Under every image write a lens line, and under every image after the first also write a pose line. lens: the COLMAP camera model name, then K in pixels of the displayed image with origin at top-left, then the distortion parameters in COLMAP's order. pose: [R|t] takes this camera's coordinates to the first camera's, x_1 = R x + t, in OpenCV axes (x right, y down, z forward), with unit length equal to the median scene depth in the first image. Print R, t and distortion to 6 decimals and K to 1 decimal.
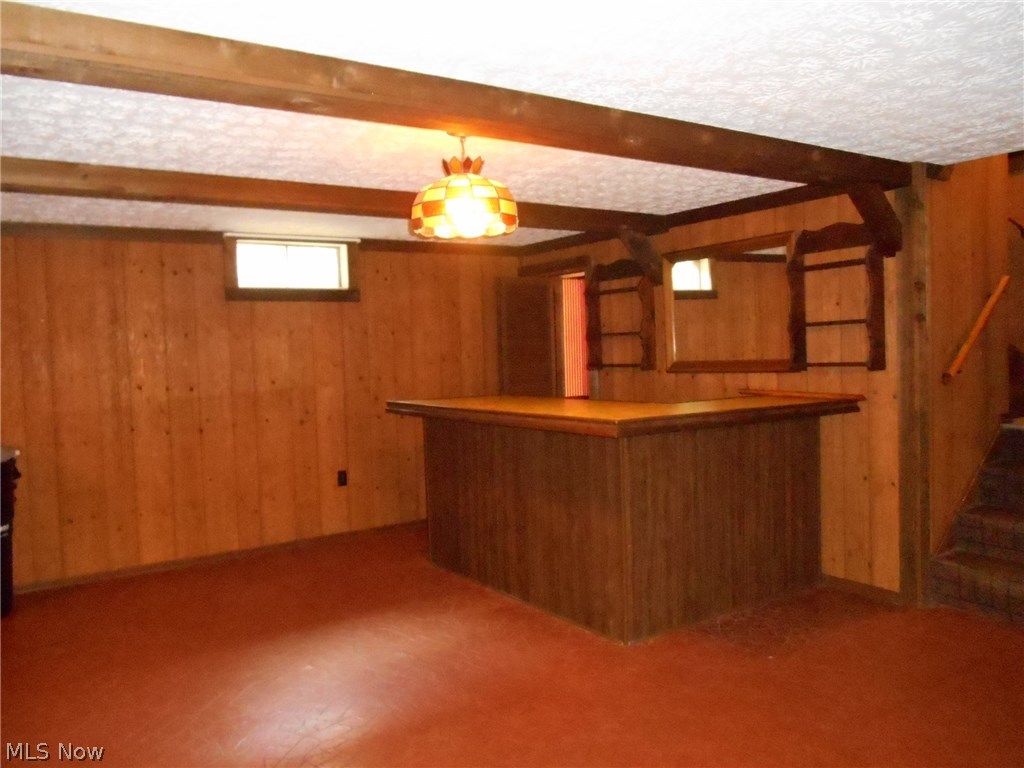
lens RADIAL K [[790.5, 0, 512.7], [0, 790.5, 401.6], [0, 0, 1]] dist [0.006688, 0.000654]
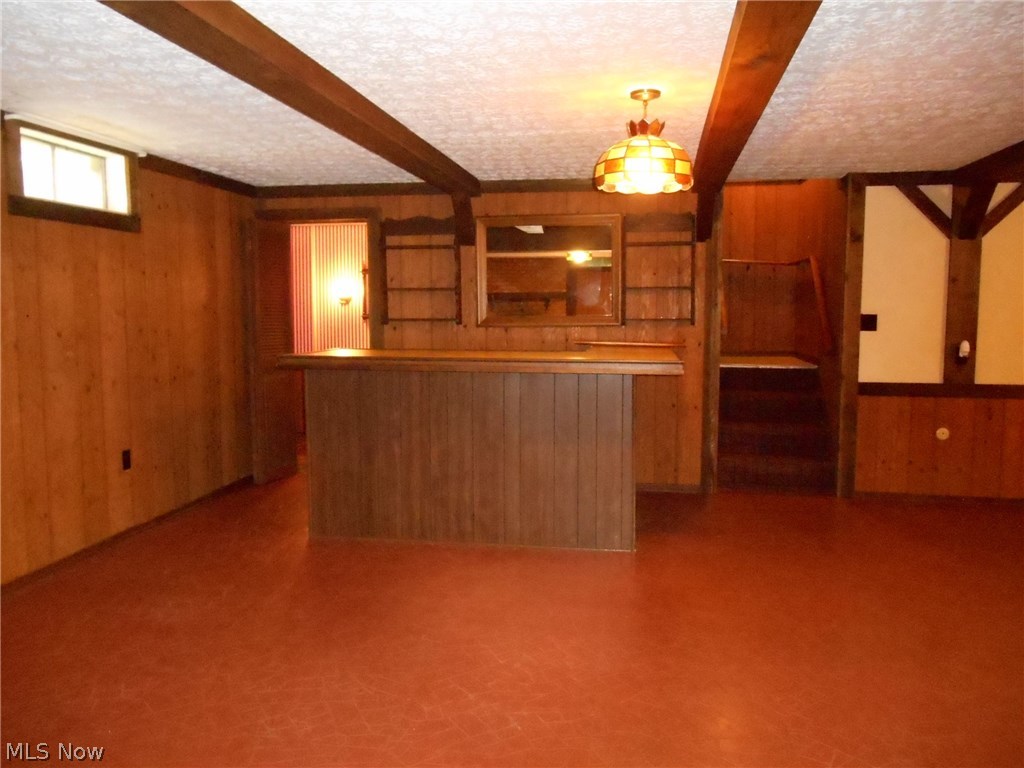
lens RADIAL K [[799.8, 0, 511.0], [0, 799.8, 382.3], [0, 0, 1]] dist [-0.013967, -0.003951]
pose [[0.688299, -0.037664, 0.724448, -0.537464], [0.024967, 0.999290, 0.028231, 0.008929], [-0.724997, -0.001344, 0.688751, 0.197189]]
